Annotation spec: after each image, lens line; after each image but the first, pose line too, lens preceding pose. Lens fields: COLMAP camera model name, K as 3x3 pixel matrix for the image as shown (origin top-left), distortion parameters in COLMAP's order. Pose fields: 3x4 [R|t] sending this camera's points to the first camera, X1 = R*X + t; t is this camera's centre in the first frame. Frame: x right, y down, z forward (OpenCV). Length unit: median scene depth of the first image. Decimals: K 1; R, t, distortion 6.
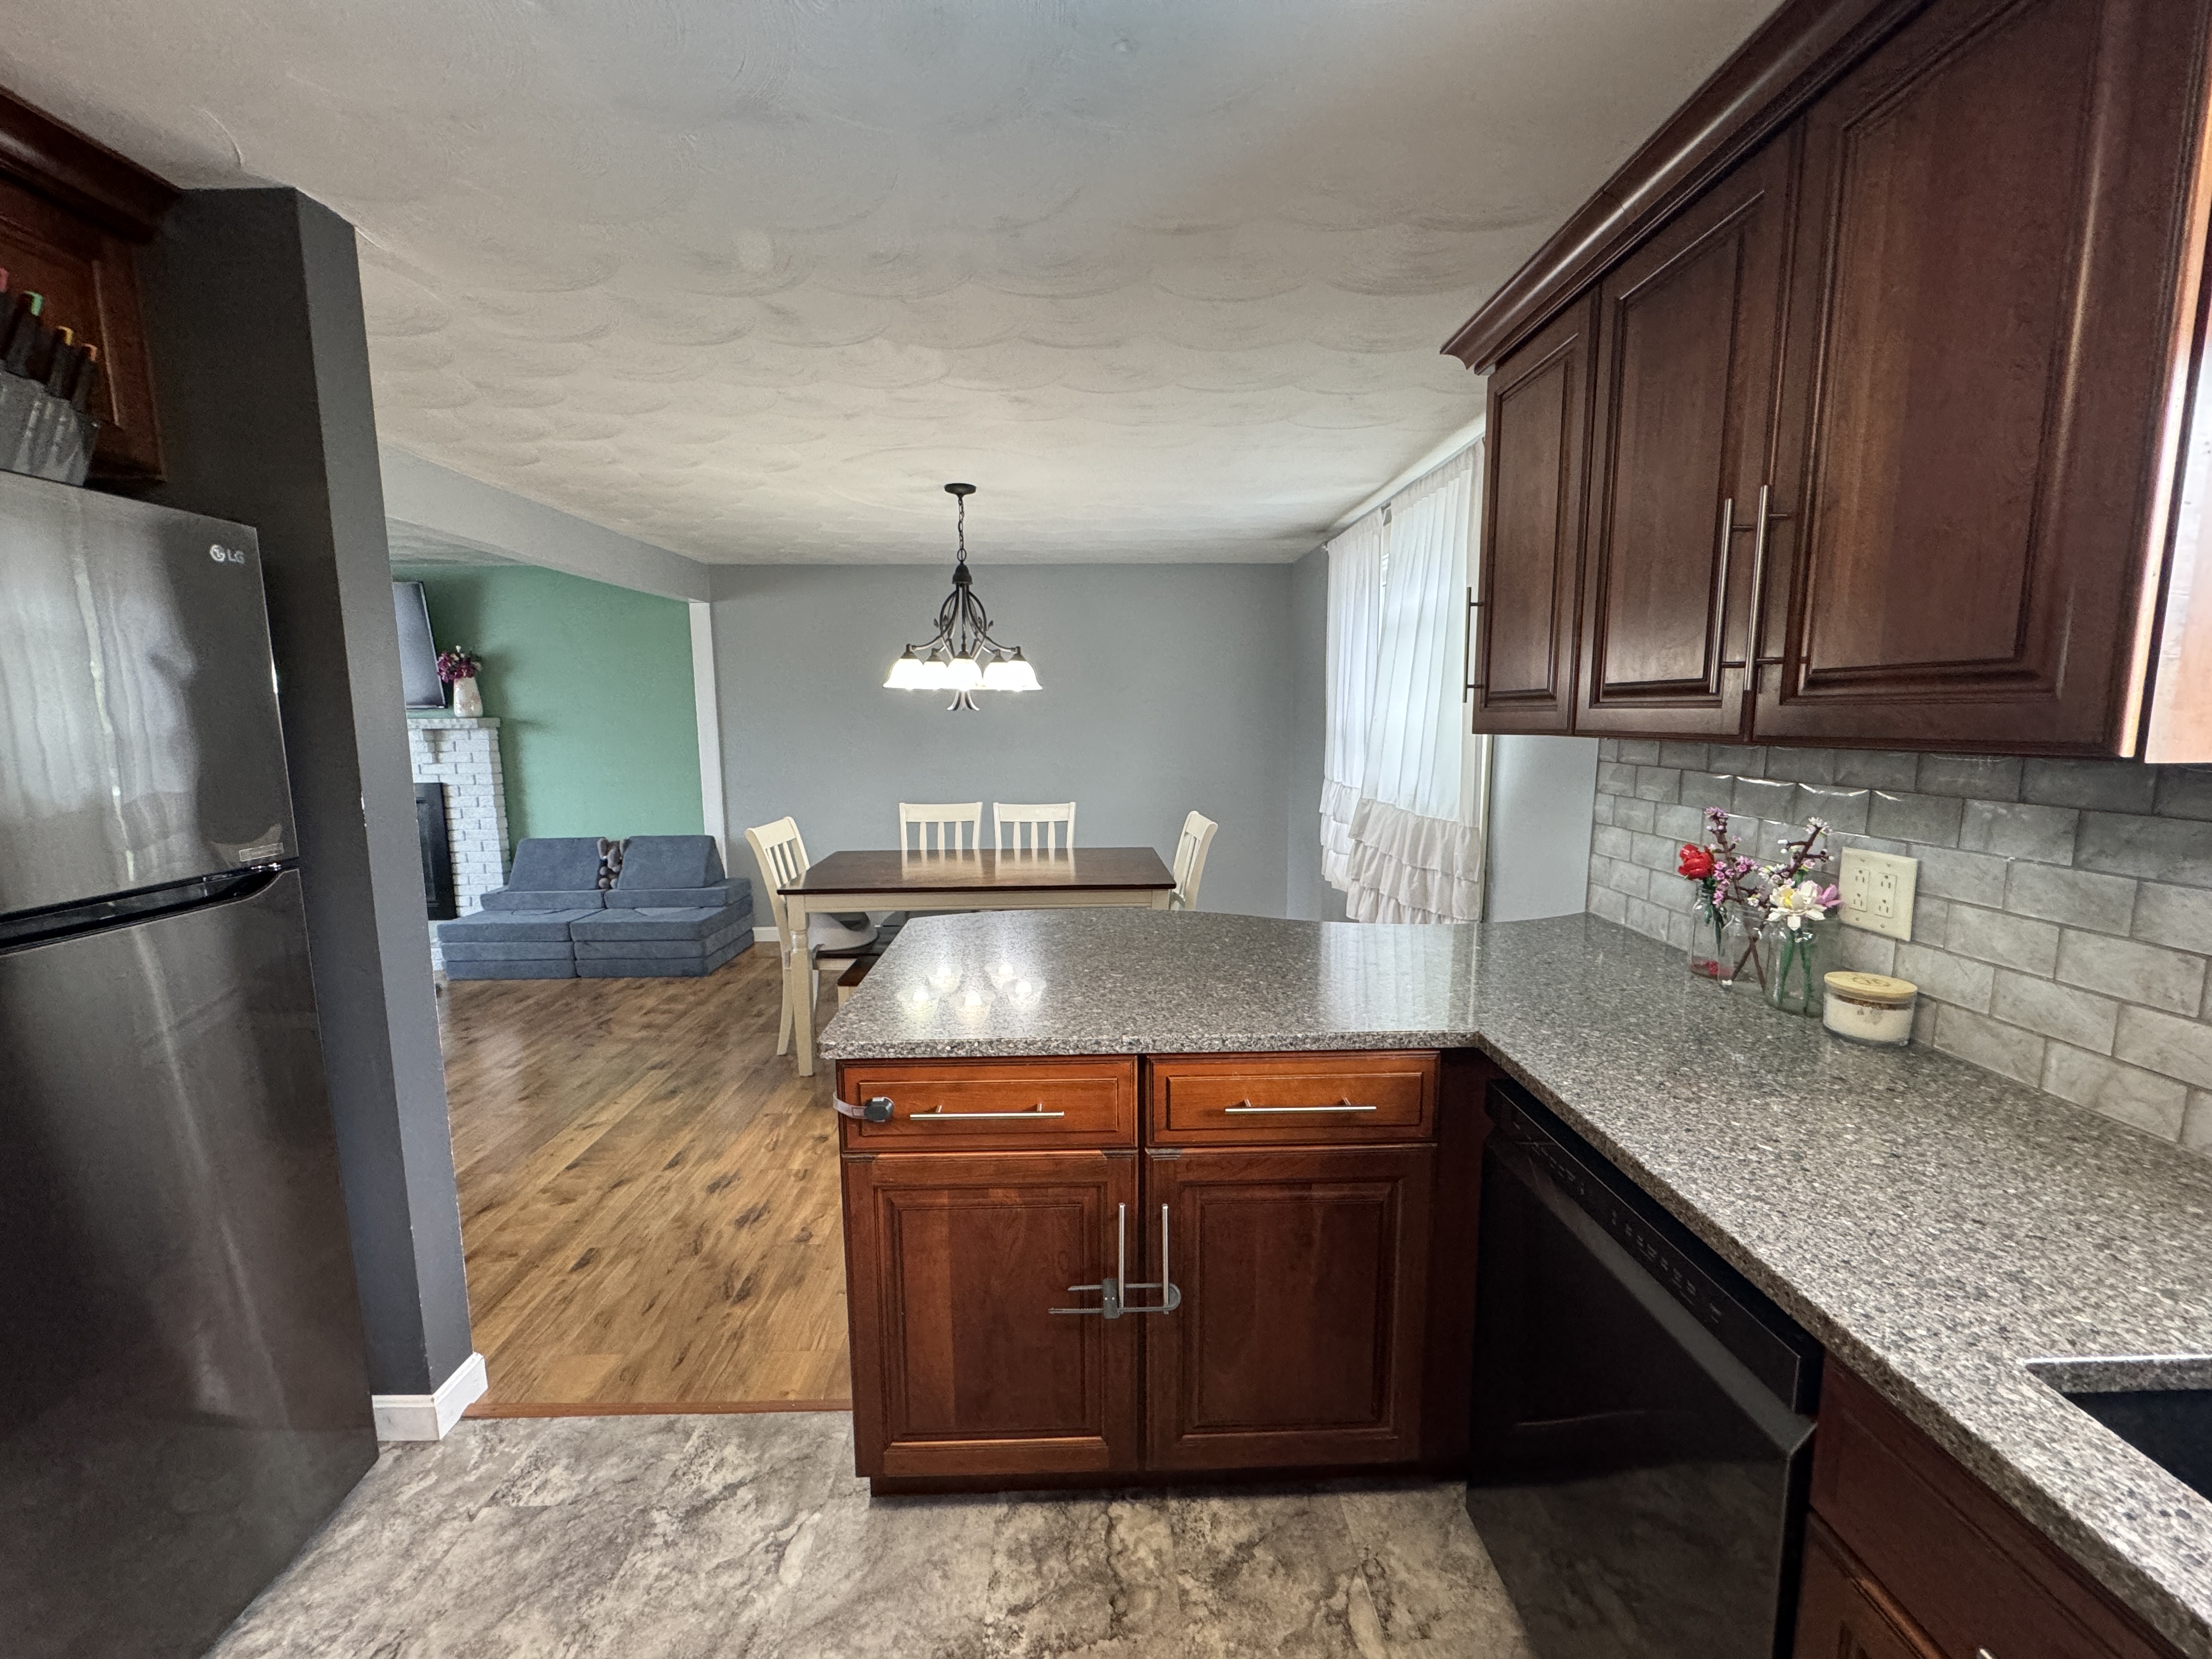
lens RADIAL K [[882.7, 0, 1103.7], [0, 882.7, 826.8], [0, 0, 1]] dist [-0.004914, 0.000920]
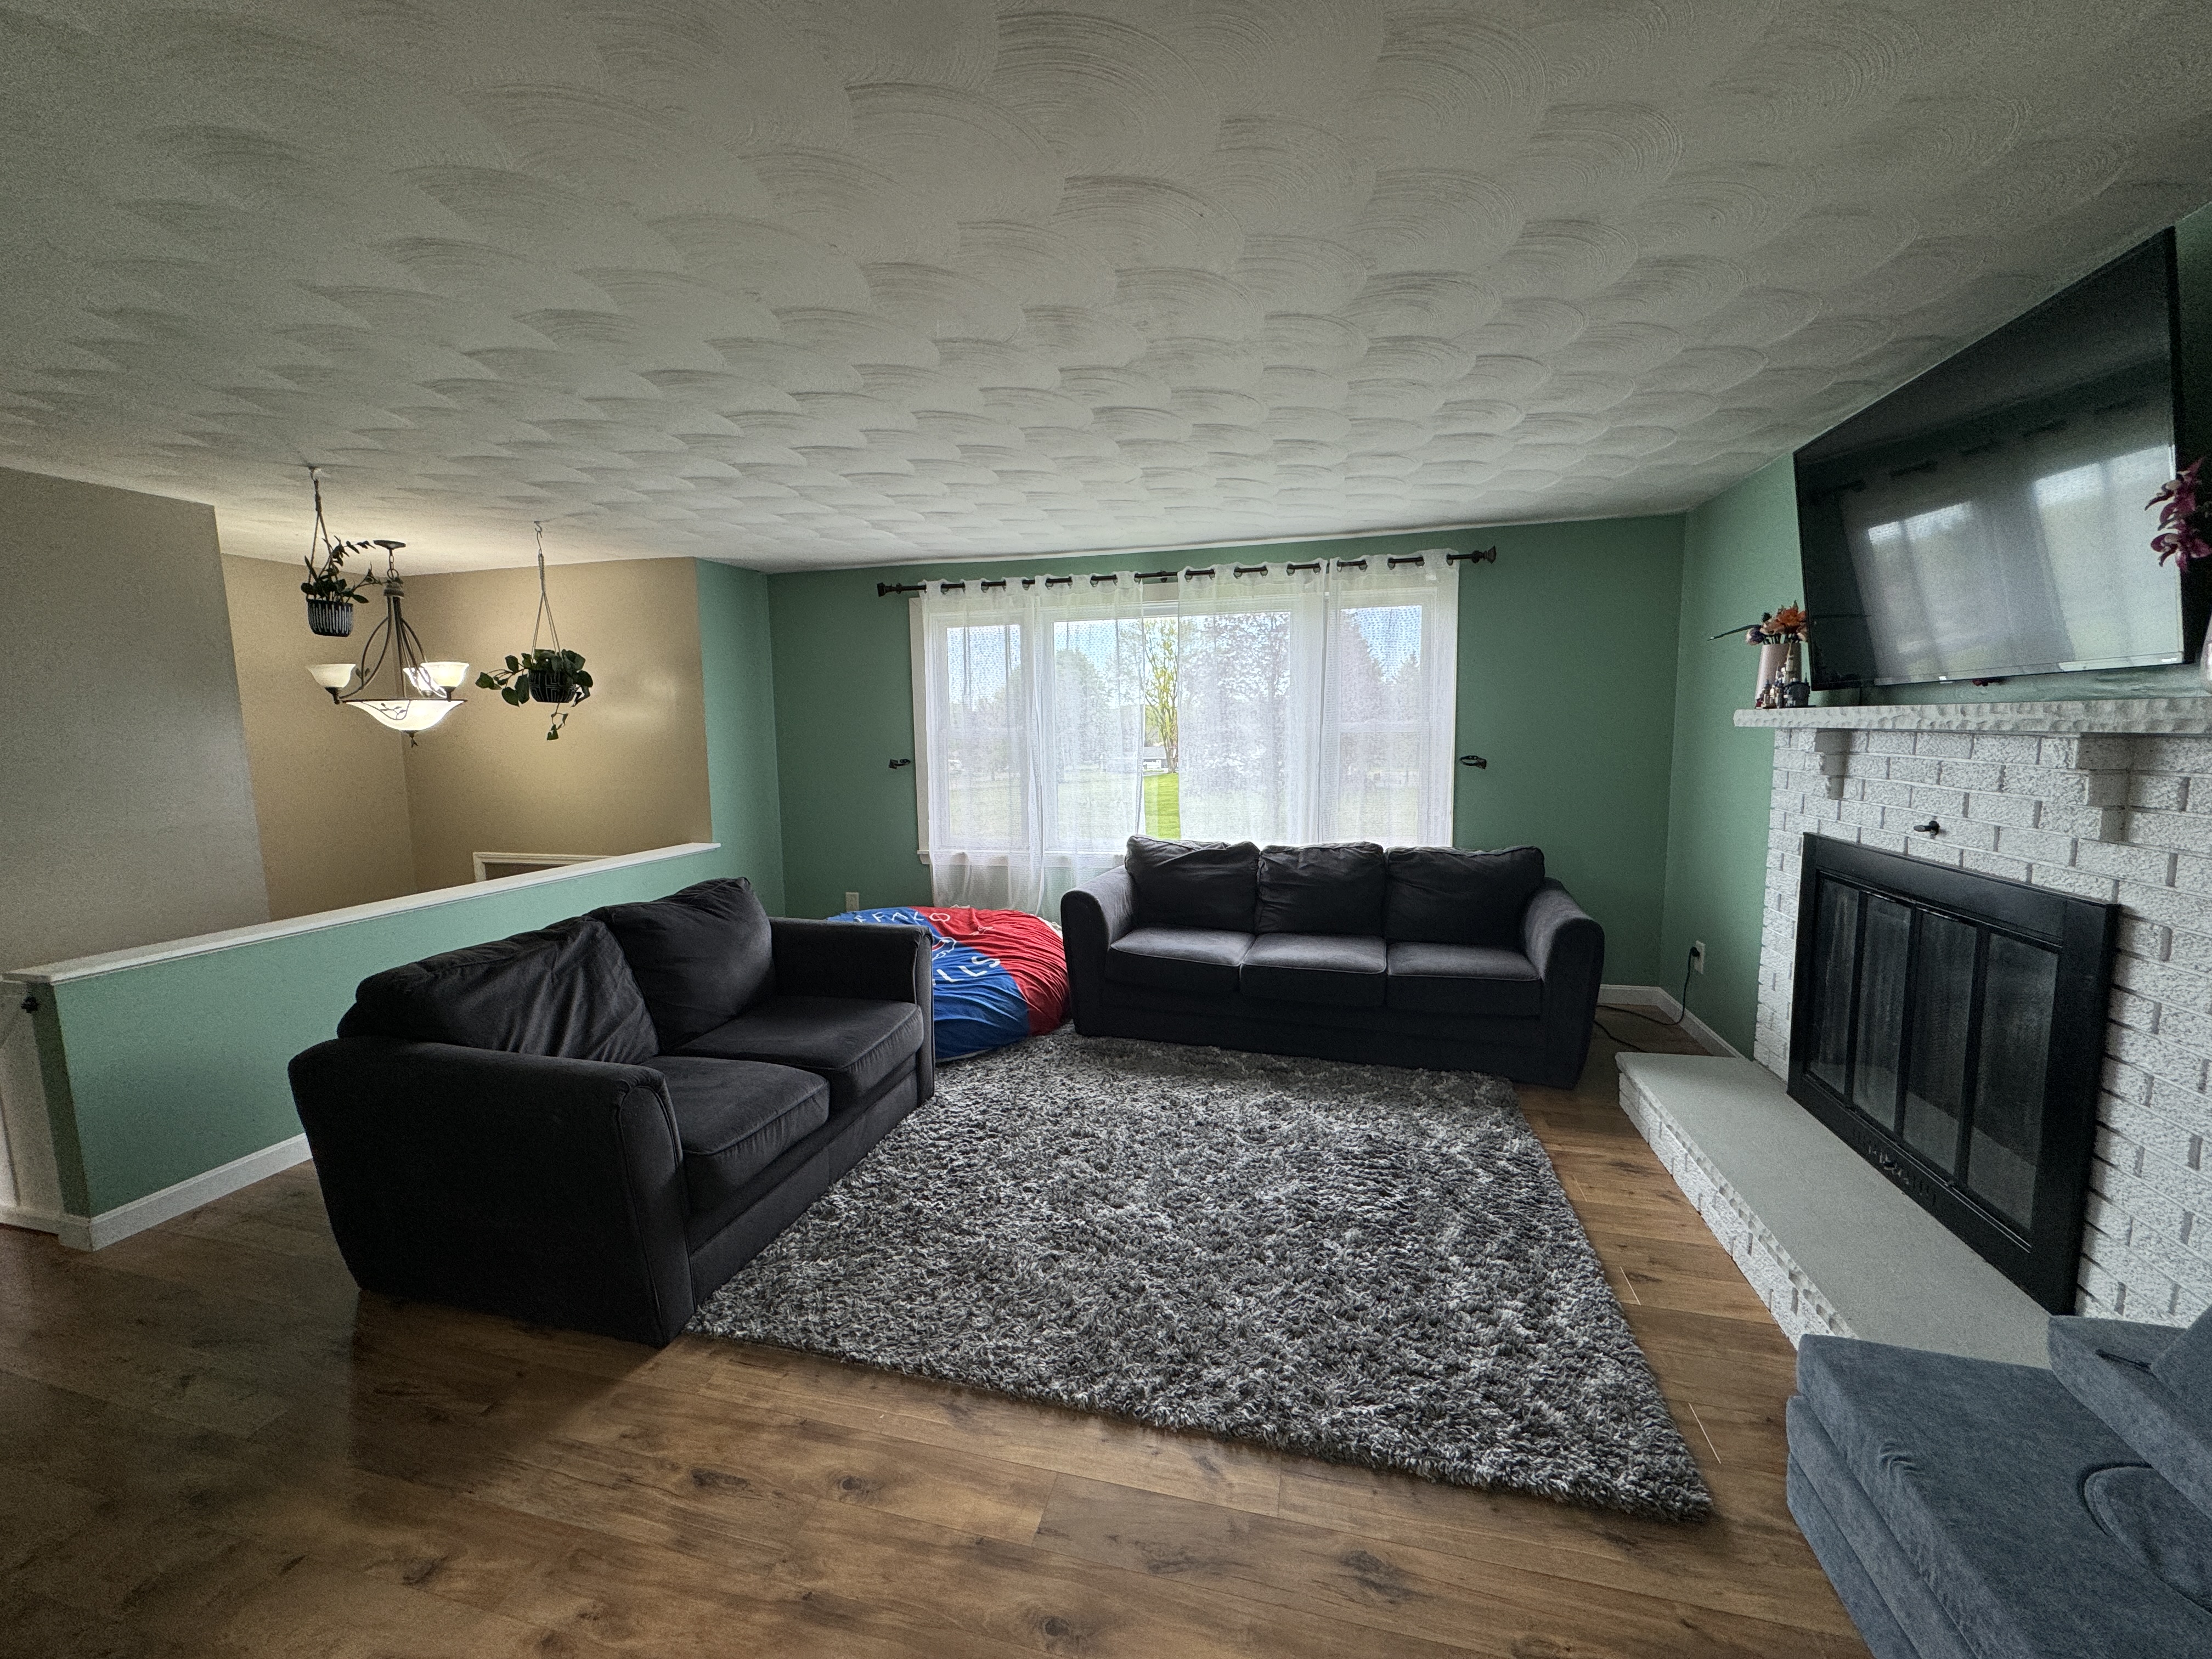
lens RADIAL K [[882.7, 0, 1101.5], [0, 882.7, 825.1], [0, 0, 1]] dist [-0.004914, 0.000920]
pose [[-0.275559, 0.121428, -0.953584, -0.769084], [-0.107945, 0.981807, 0.156215, -0.188970], [0.955204, 0.145981, -0.257438, 1.569516]]
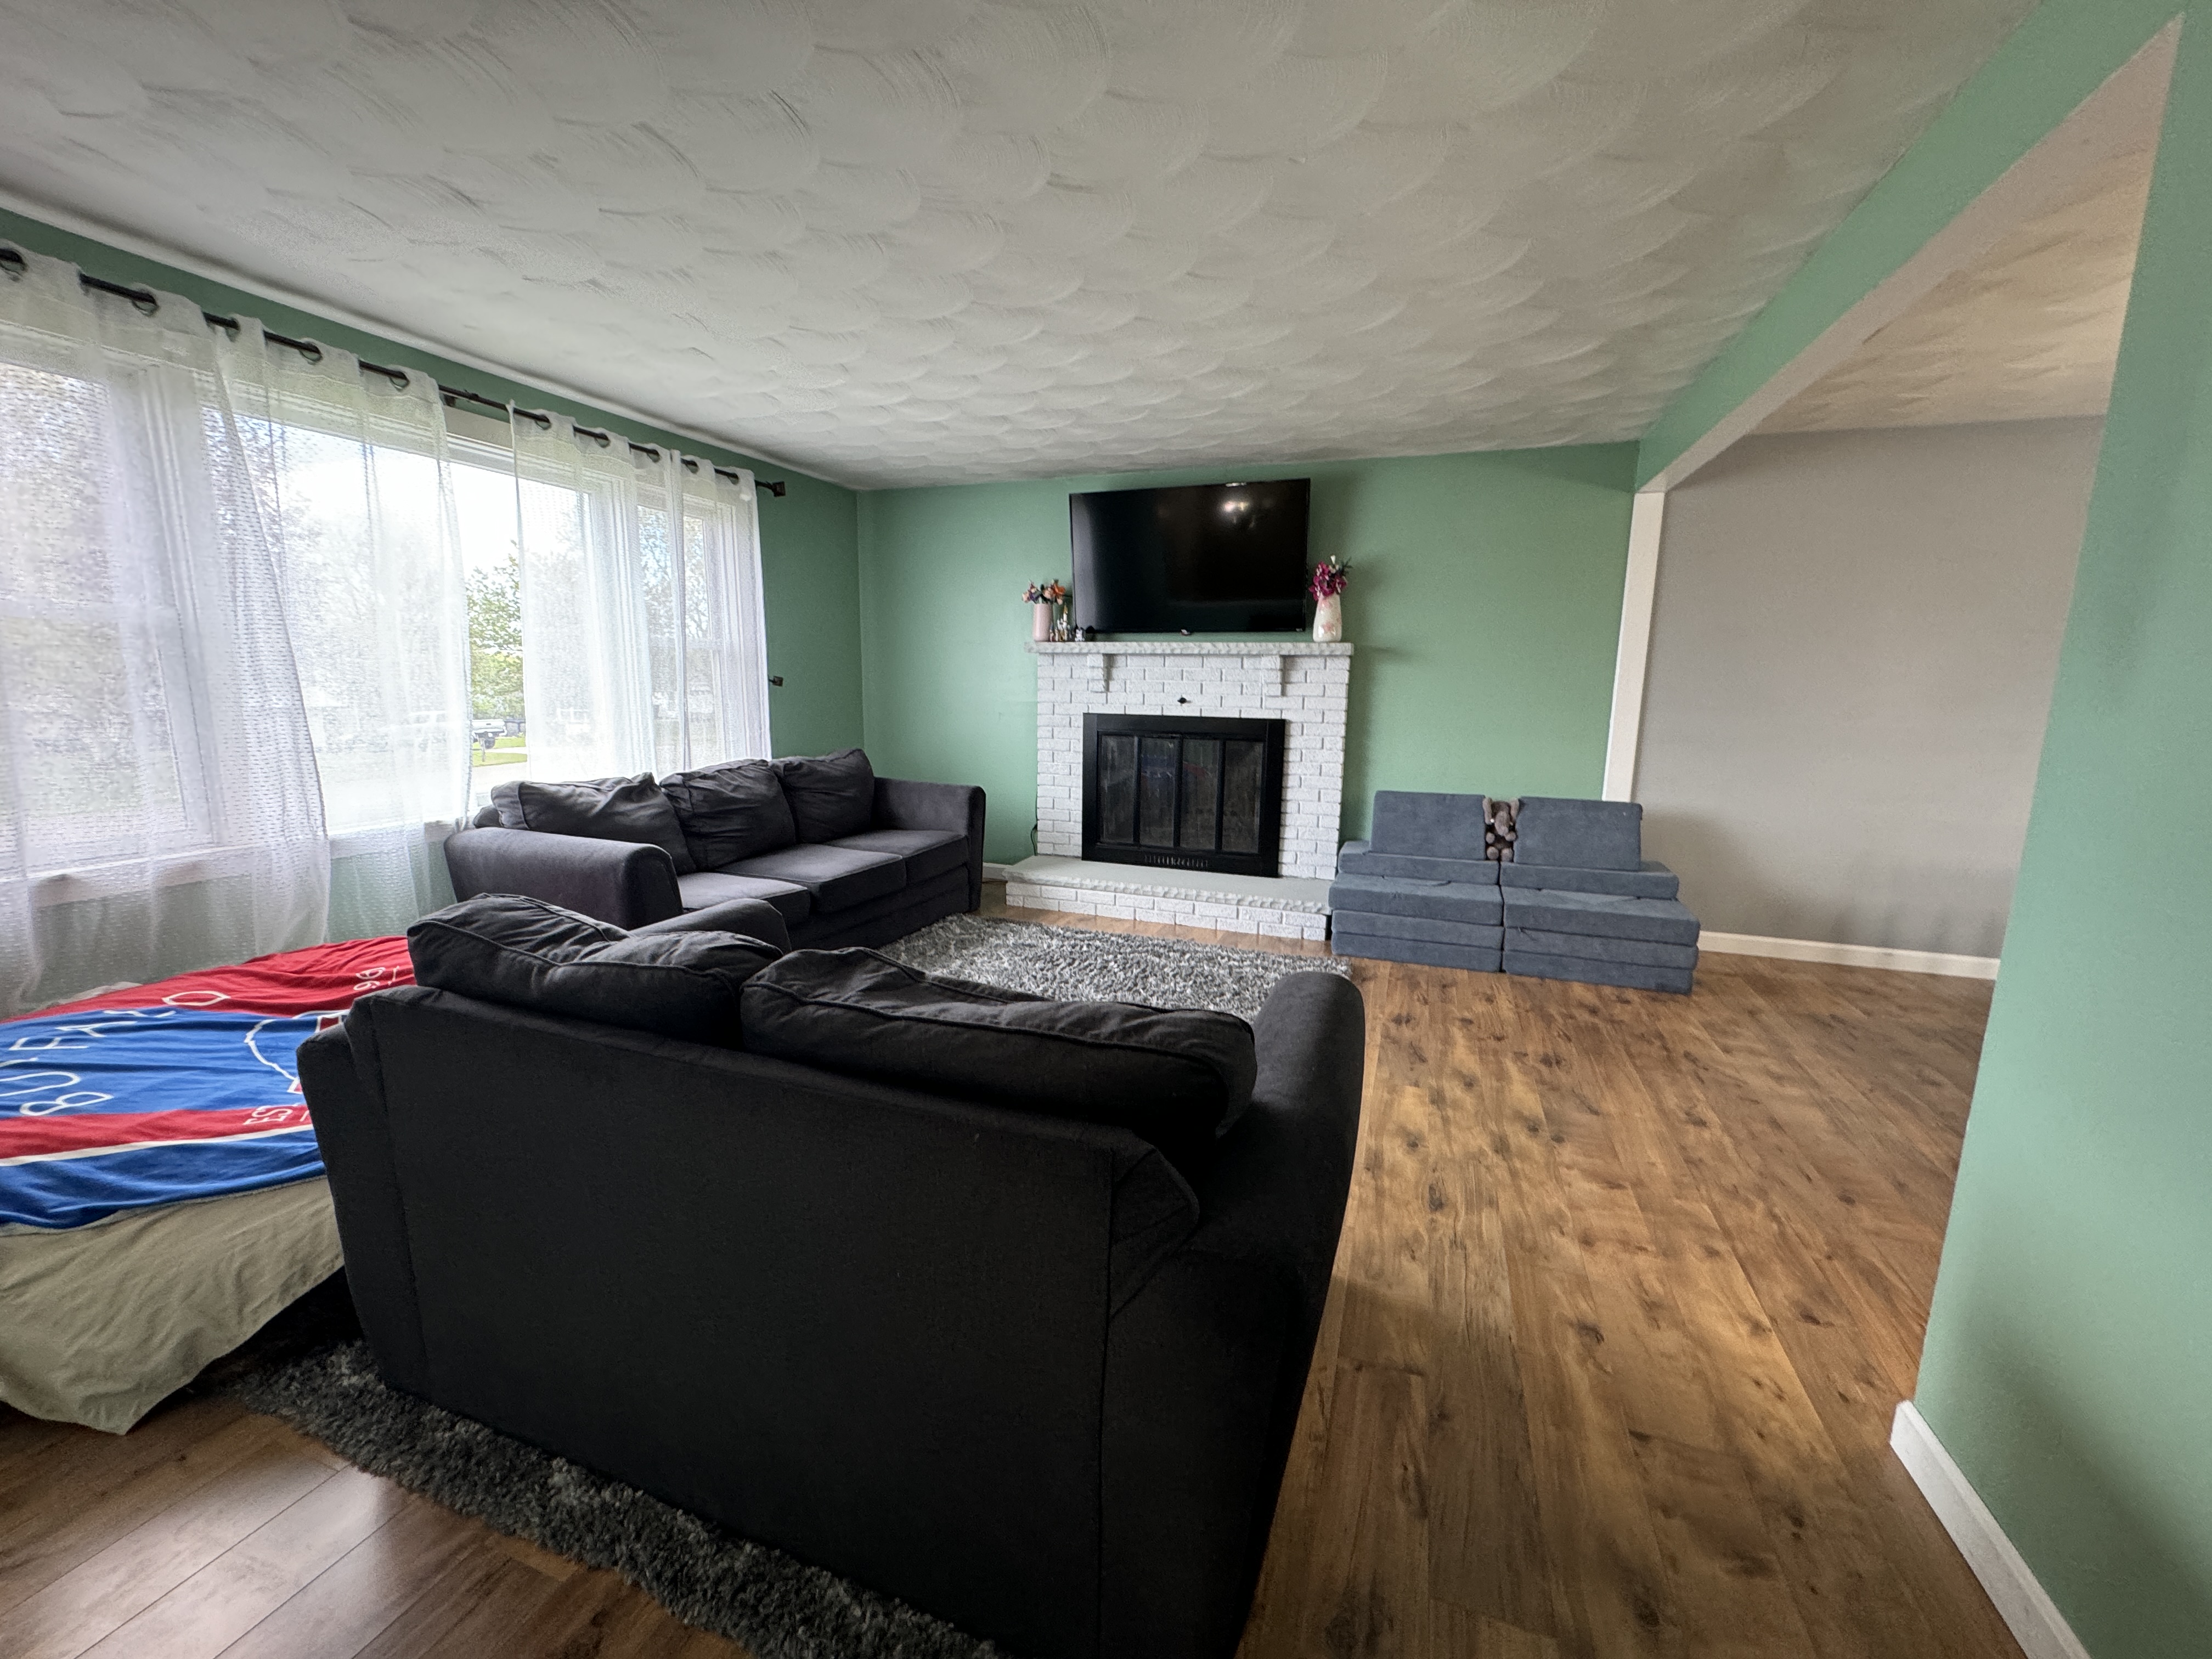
lens RADIAL K [[882.7, 0, 1099.1], [0, 882.7, 831.3], [0, 0, 1]] dist [-0.004914, 0.000920]
pose [[0.930264, 0.084419, -0.357047, -1.296351], [-0.070491, 0.996163, 0.051870, 0.058654], [0.360056, -0.023084, 0.932645, 0.274679]]
